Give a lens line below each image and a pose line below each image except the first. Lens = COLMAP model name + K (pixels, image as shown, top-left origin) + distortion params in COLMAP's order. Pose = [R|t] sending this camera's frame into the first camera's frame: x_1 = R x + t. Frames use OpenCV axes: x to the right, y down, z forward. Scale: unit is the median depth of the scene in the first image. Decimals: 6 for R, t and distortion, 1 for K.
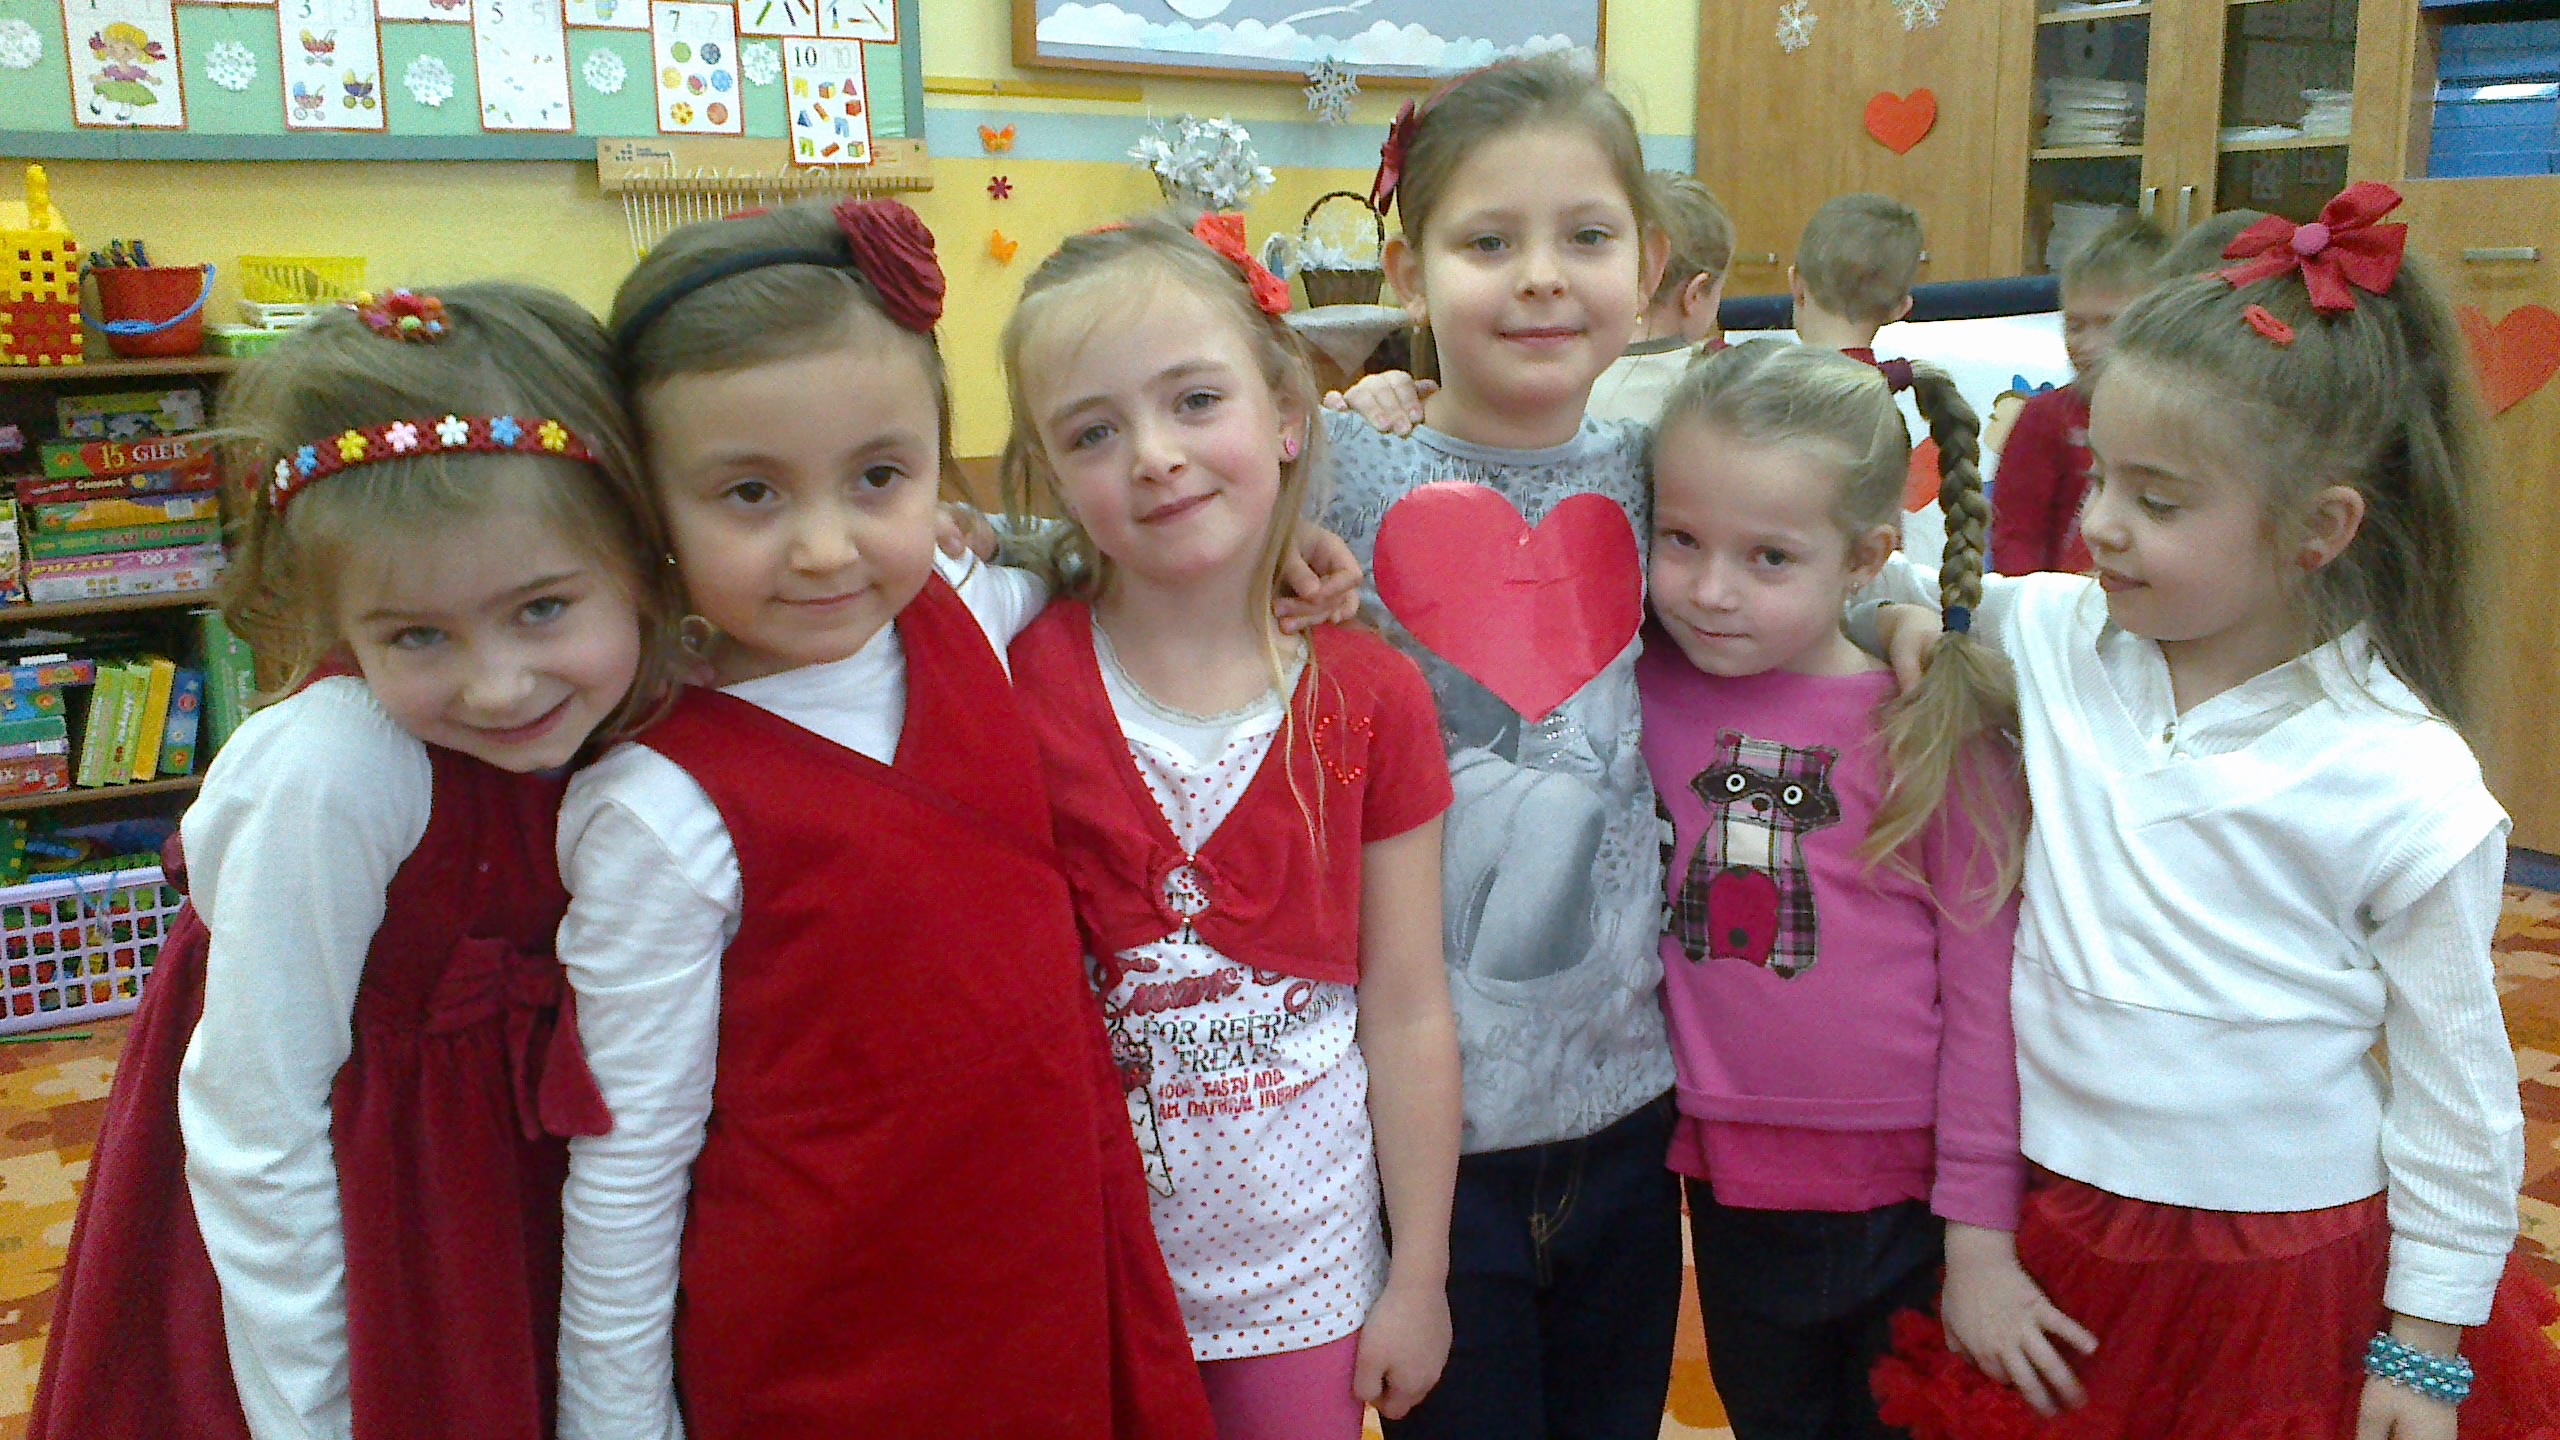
lens RADIAL K [[2291.5, 0, 1275.1], [0, 2291.5, 699.3], [0, 0, 1]] dist [0.047582, -0.116402]
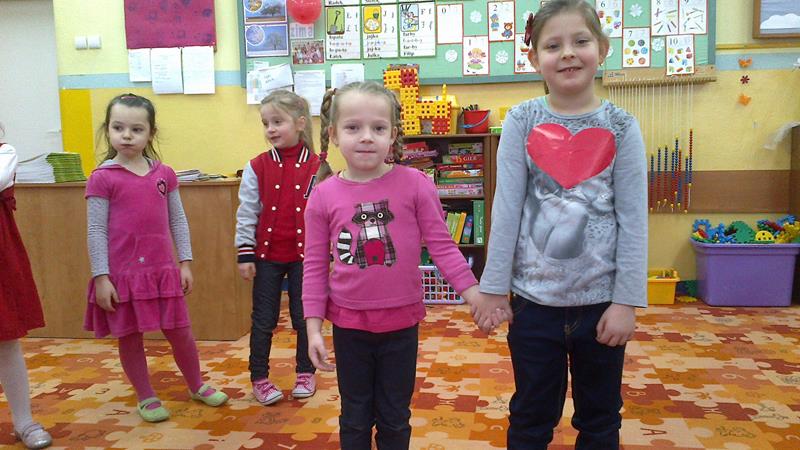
lens RADIAL K [[785.6, 0, 400.6], [0, 785.6, 228.4], [0, 0, 1]] dist [-0.017542, 0.000000]
pose [[0.721247, 0.061000, -0.689987, 0.292061], [-0.116224, 0.992650, -0.033733, 0.056238], [0.682858, 0.104523, 0.723035, -0.002490]]
